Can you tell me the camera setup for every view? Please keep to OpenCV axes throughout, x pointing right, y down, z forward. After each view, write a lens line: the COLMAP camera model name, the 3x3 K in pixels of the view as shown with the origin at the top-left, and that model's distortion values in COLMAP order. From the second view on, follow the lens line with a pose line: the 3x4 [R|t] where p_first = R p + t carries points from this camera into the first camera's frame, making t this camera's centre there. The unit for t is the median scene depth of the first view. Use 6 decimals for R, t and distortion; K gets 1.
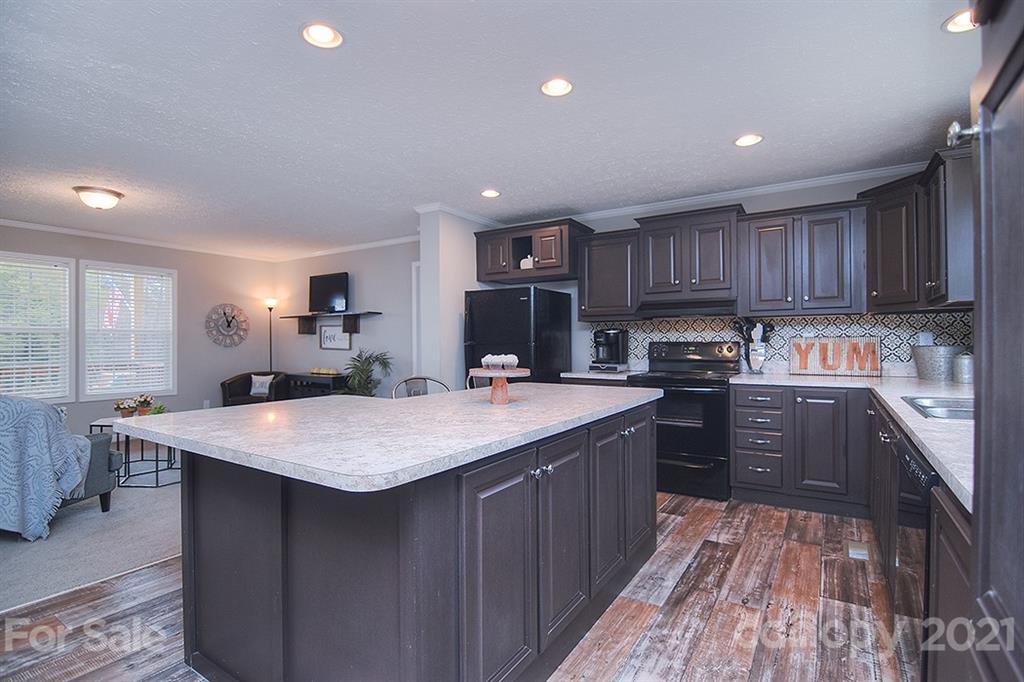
lens RADIAL K [[493.2, 0, 512.6], [0, 493.2, 316.0], [0, 0, 1]] dist [-0.009596, -0.008013]
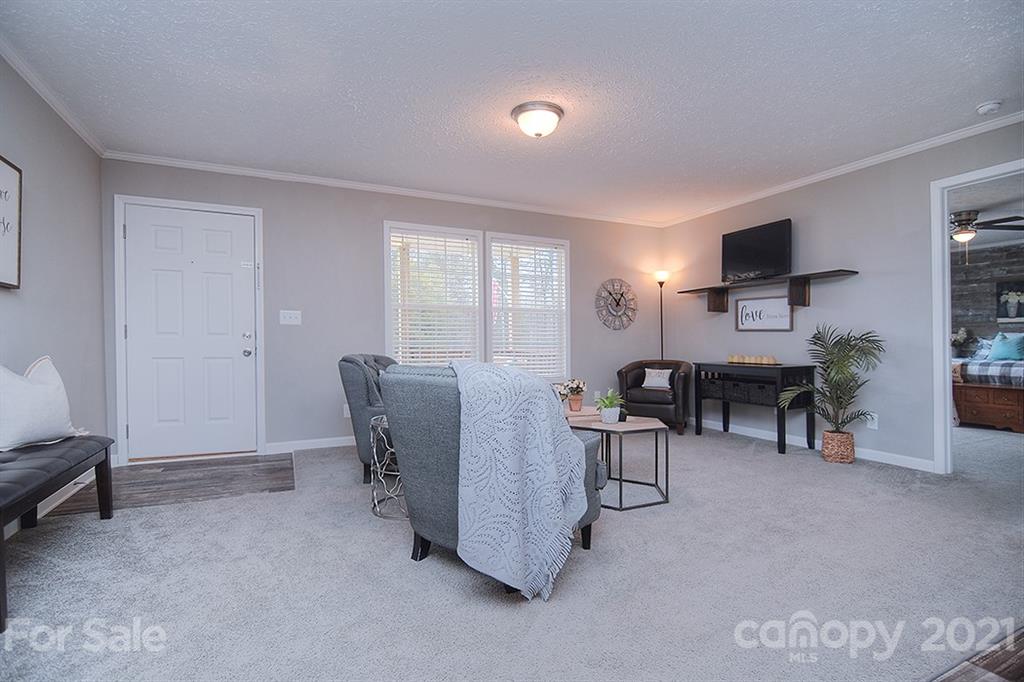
lens RADIAL K [[493.2, 0, 514.4], [0, 493.2, 313.4], [0, 0, 1]] dist [-0.009596, -0.008013]
pose [[0.844810, -0.028006, -0.534333, -0.416749], [0.024149, 0.999607, -0.014211, 0.064701], [0.534522, -0.000898, 0.845154, 0.282193]]
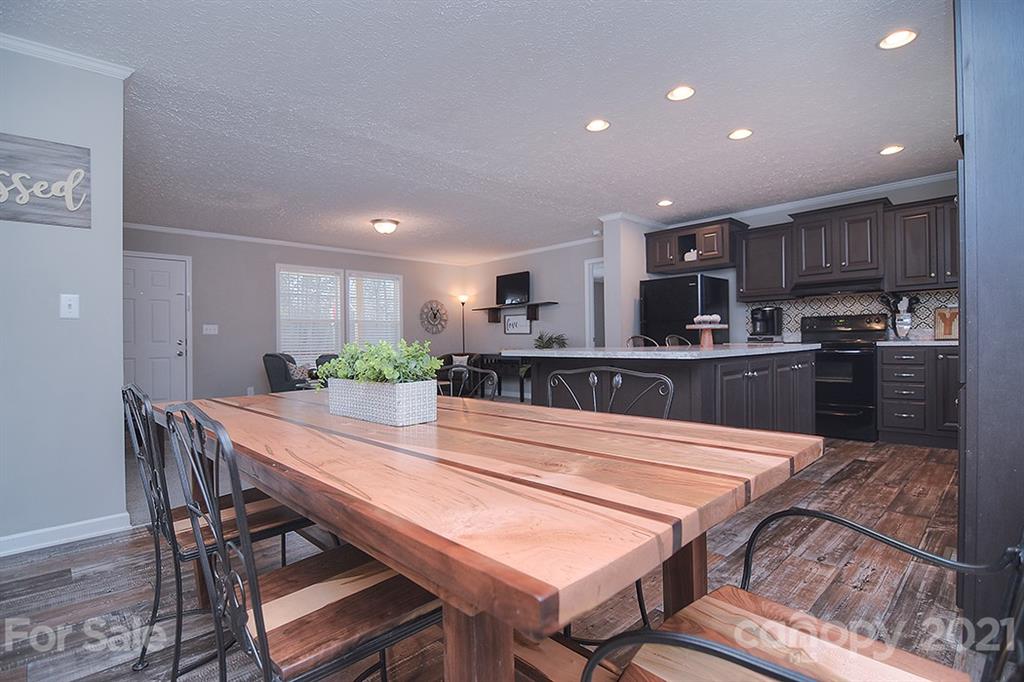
lens RADIAL K [[493.2, 0, 510.0], [0, 493.2, 331.0], [0, 0, 1]] dist [-0.009596, -0.008013]
pose [[0.971833, -0.017040, -0.235055, -0.127710], [0.025042, 0.999203, 0.031099, 0.031229], [0.234338, -0.036110, 0.971484, -0.316546]]
